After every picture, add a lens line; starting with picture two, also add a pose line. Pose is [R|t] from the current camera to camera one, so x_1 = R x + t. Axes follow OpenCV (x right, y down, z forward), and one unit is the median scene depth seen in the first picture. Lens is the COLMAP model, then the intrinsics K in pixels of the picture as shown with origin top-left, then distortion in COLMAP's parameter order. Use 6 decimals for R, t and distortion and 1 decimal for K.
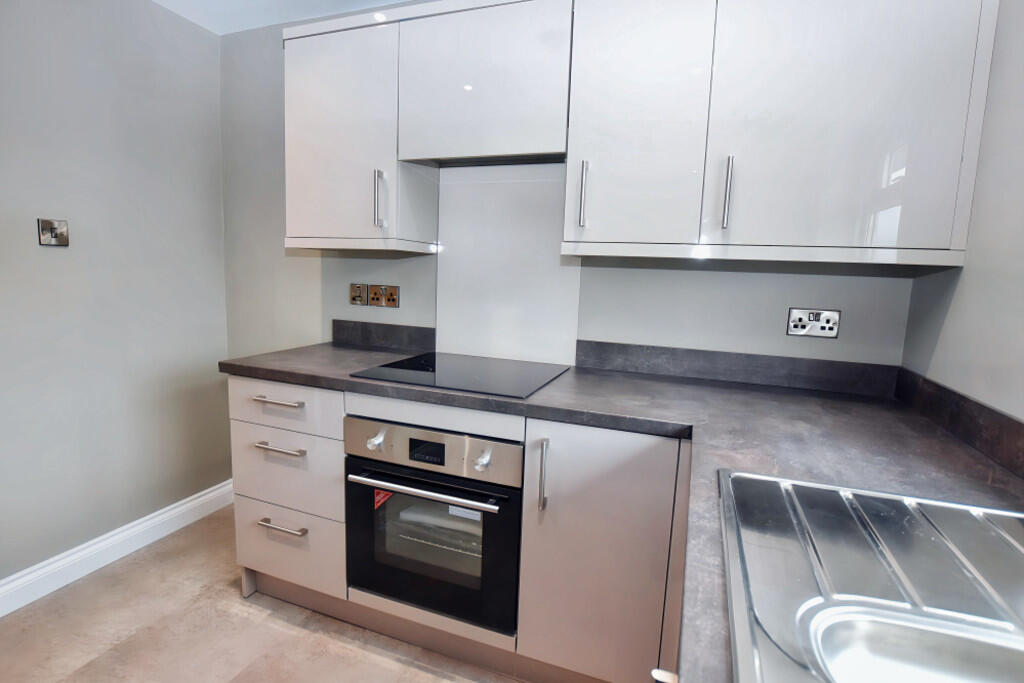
lens RADIAL K [[493.3, 0, 512.0], [0, 493.3, 341.5], [0, 0, 1]] dist [-0.000779, -0.000102]
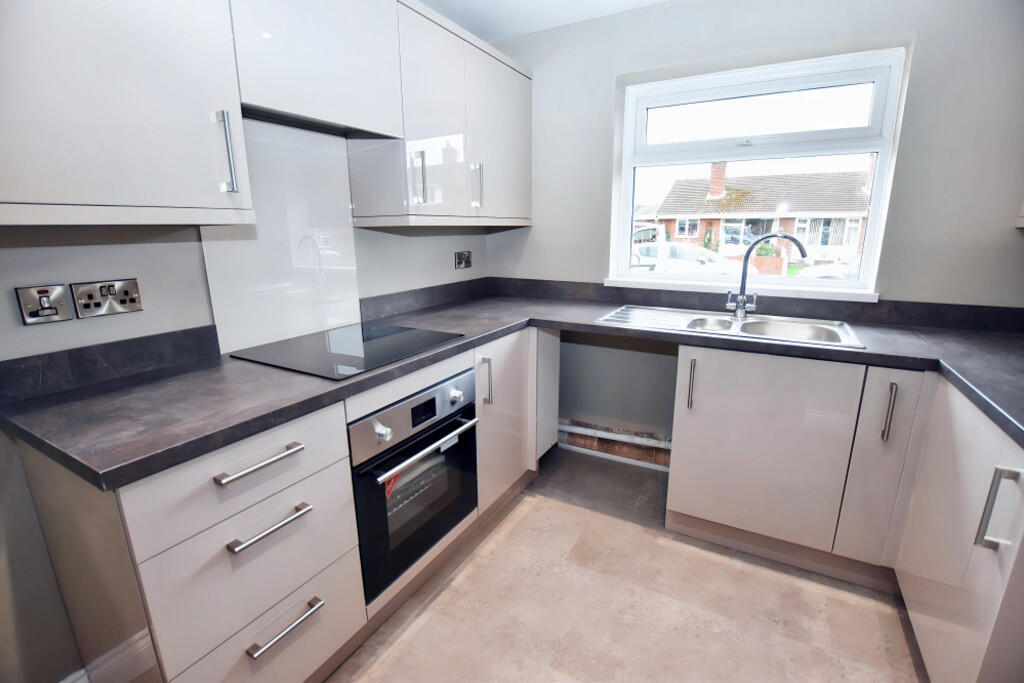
lens RADIAL K [[451.9, 0, 511.9], [0, 451.9, 334.2], [0, 0, 1]] dist [-0.000945, -0.000065]
pose [[0.183768, -0.260321, 0.947873, -0.921752], [0.154692, 0.959938, 0.233644, -0.131613], [-0.970721, 0.103693, 0.216675, 0.502370]]
